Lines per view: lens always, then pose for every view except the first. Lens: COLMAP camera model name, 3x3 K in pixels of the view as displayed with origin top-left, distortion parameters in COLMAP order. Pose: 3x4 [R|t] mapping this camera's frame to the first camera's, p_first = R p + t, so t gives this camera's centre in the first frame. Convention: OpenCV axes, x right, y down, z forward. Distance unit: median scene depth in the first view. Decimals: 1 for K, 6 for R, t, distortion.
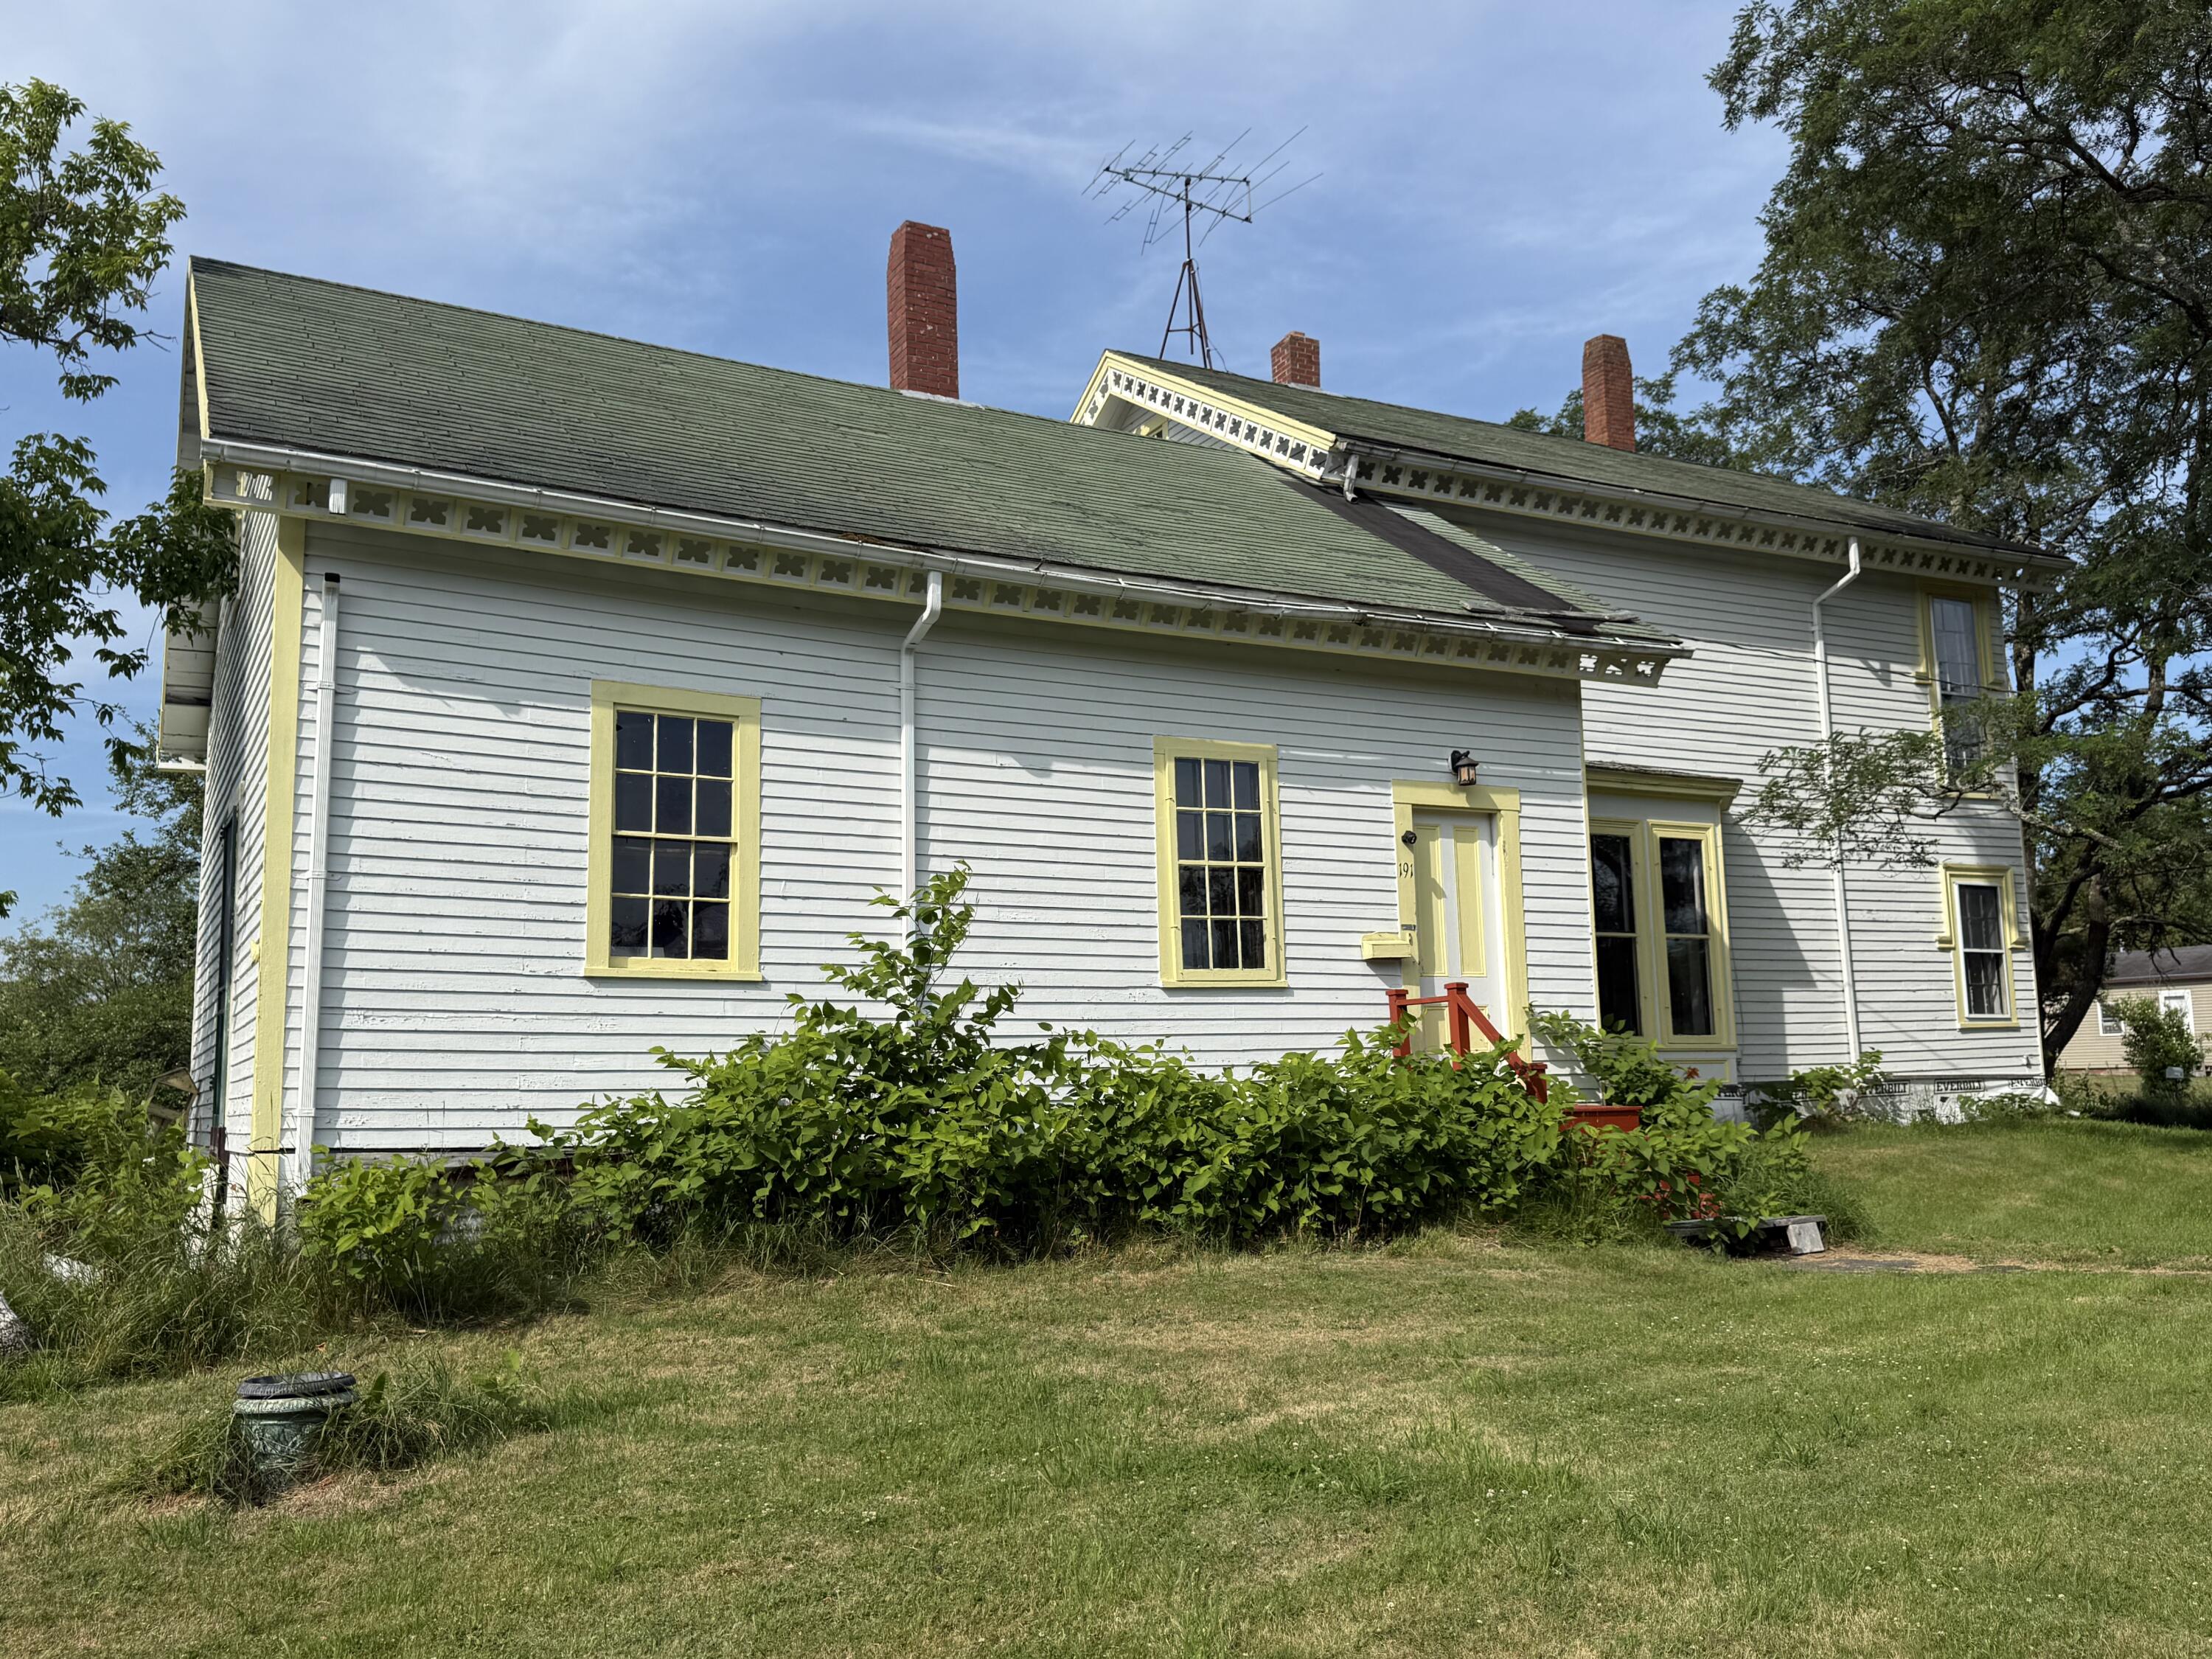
lens RADIAL K [[1804.9, 0, 1106.0], [0, 1804.9, 829.5], [0, 0, 1]] dist [0.160547, -0.409579]
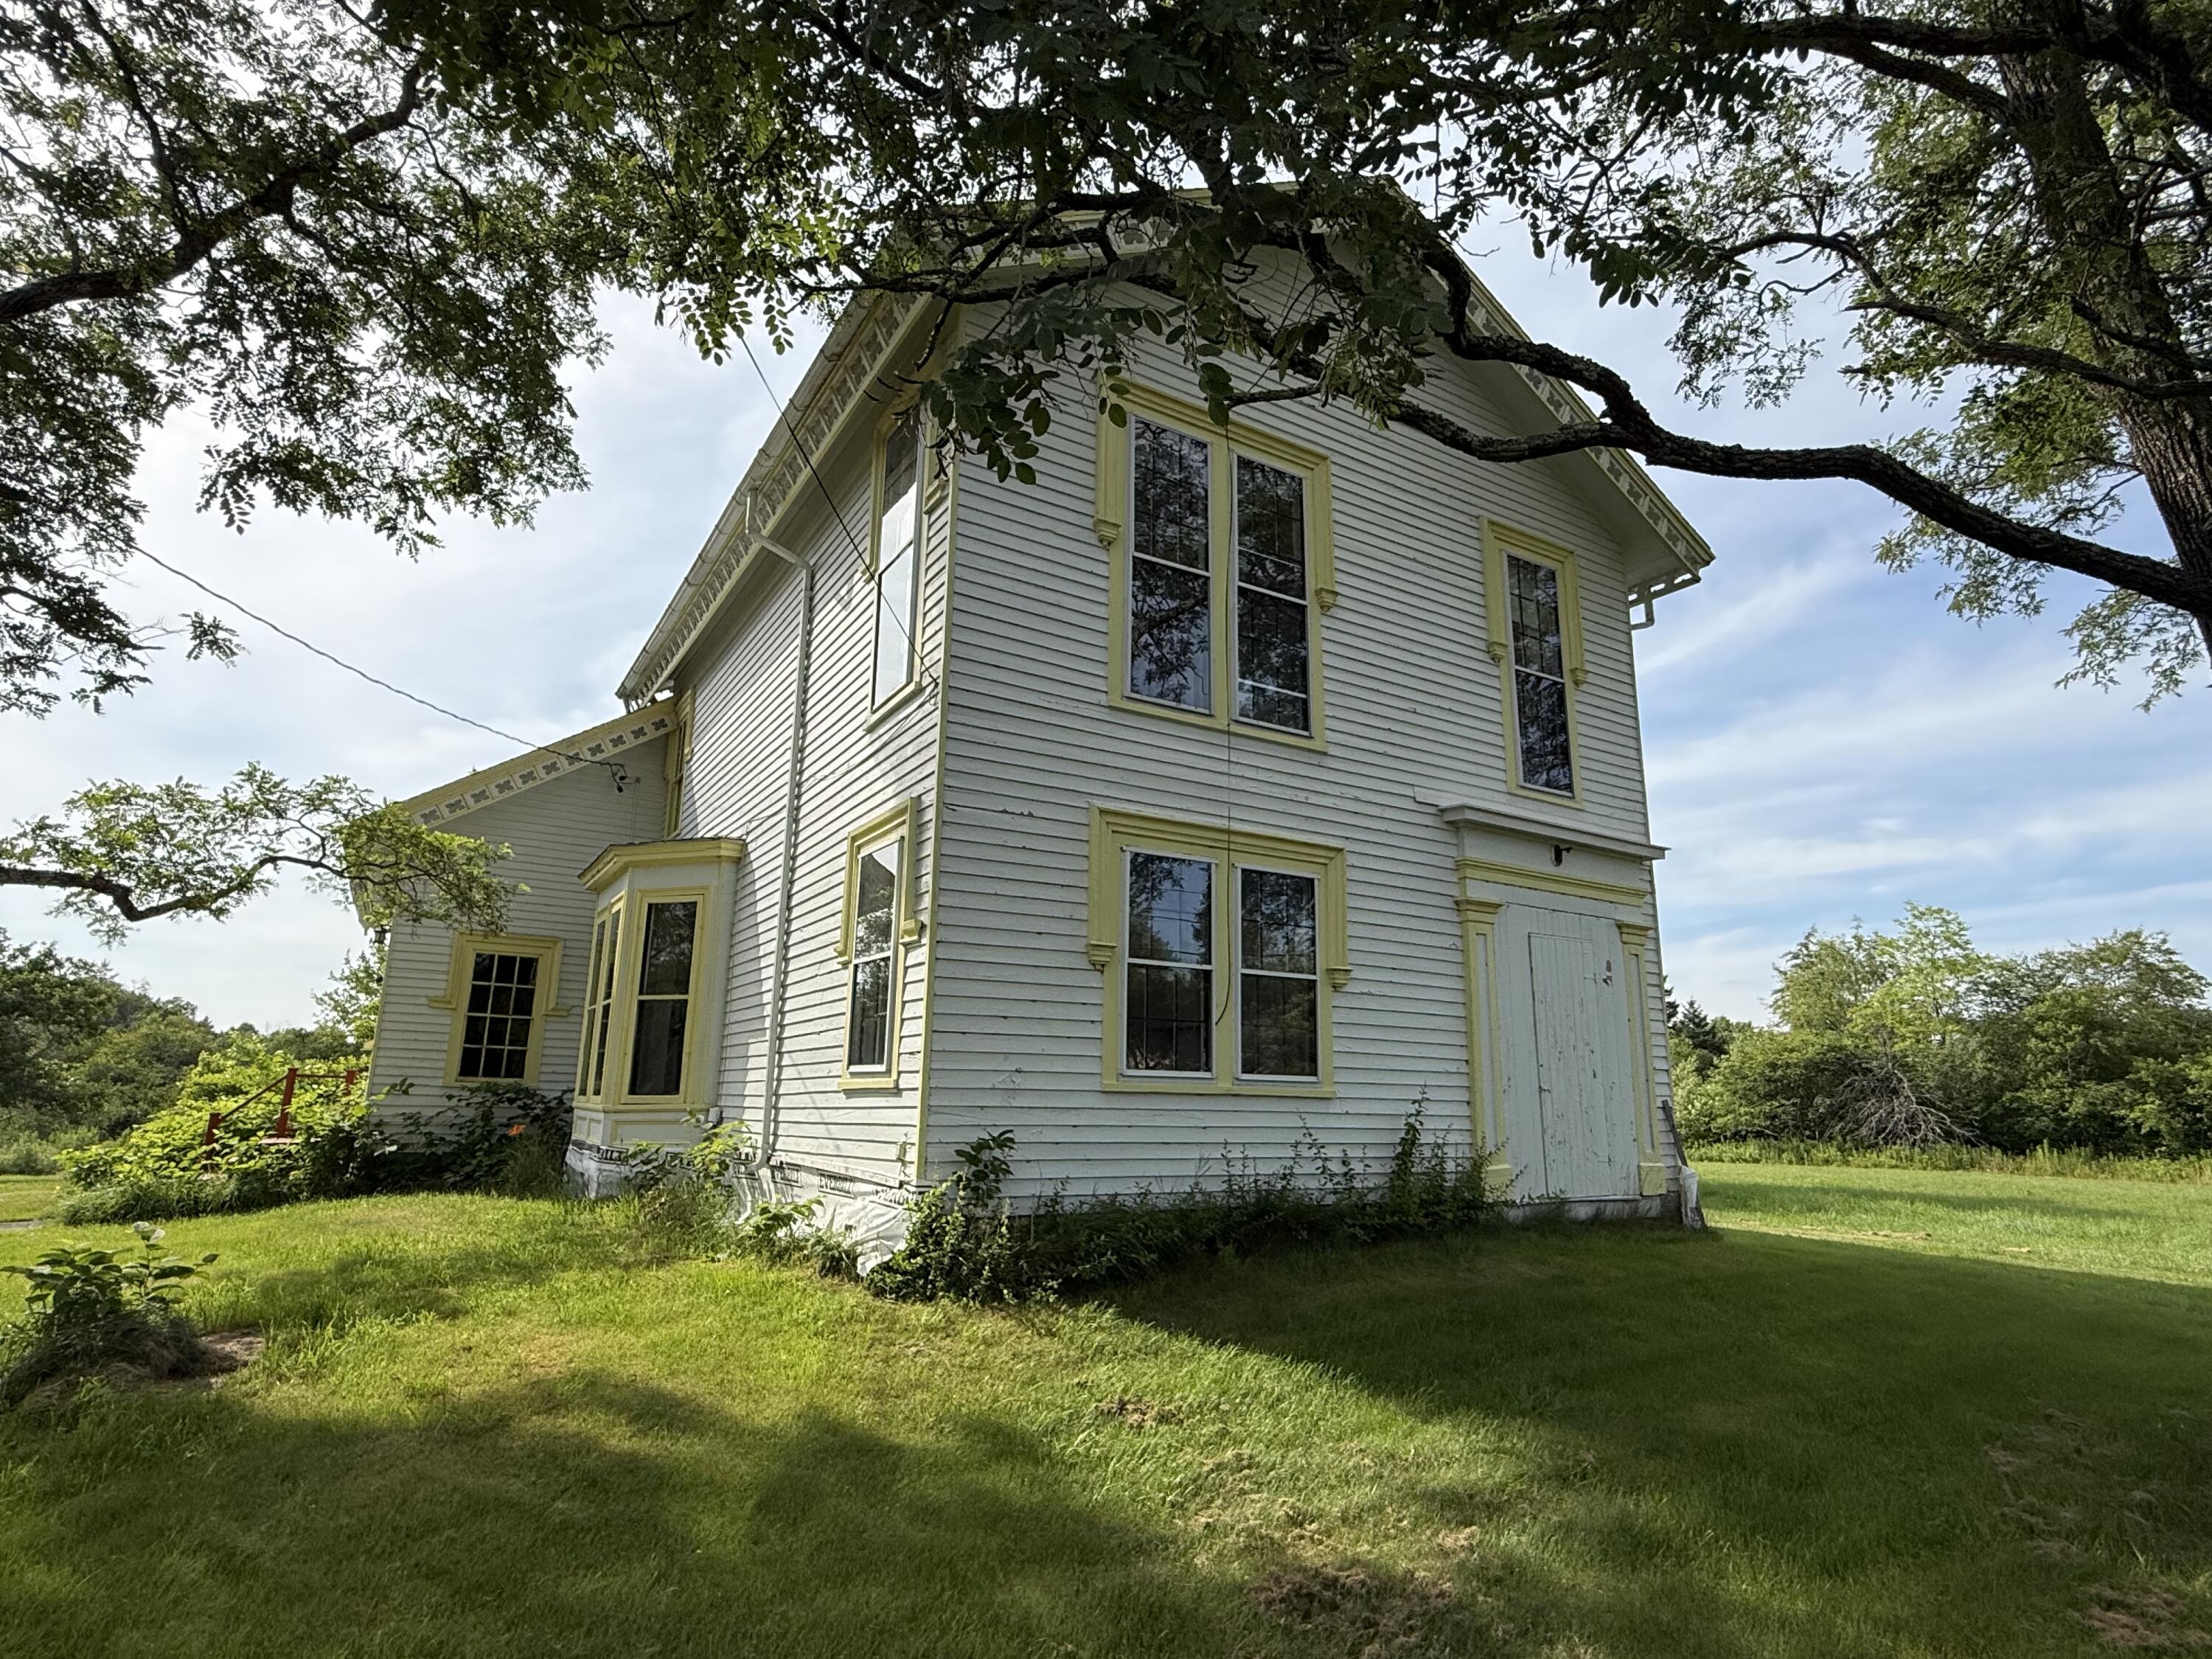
lens RADIAL K [[1184.2, 0, 1108.5], [0, 1184.2, 815.0], [0, 0, 1]] dist [0.029331, -0.055299]
pose [[0.046162, -0.213048, -0.975951, 1.340717], [0.120228, 0.971075, -0.206297, 0.169799], [0.991673, -0.107813, 0.070441, 1.624129]]
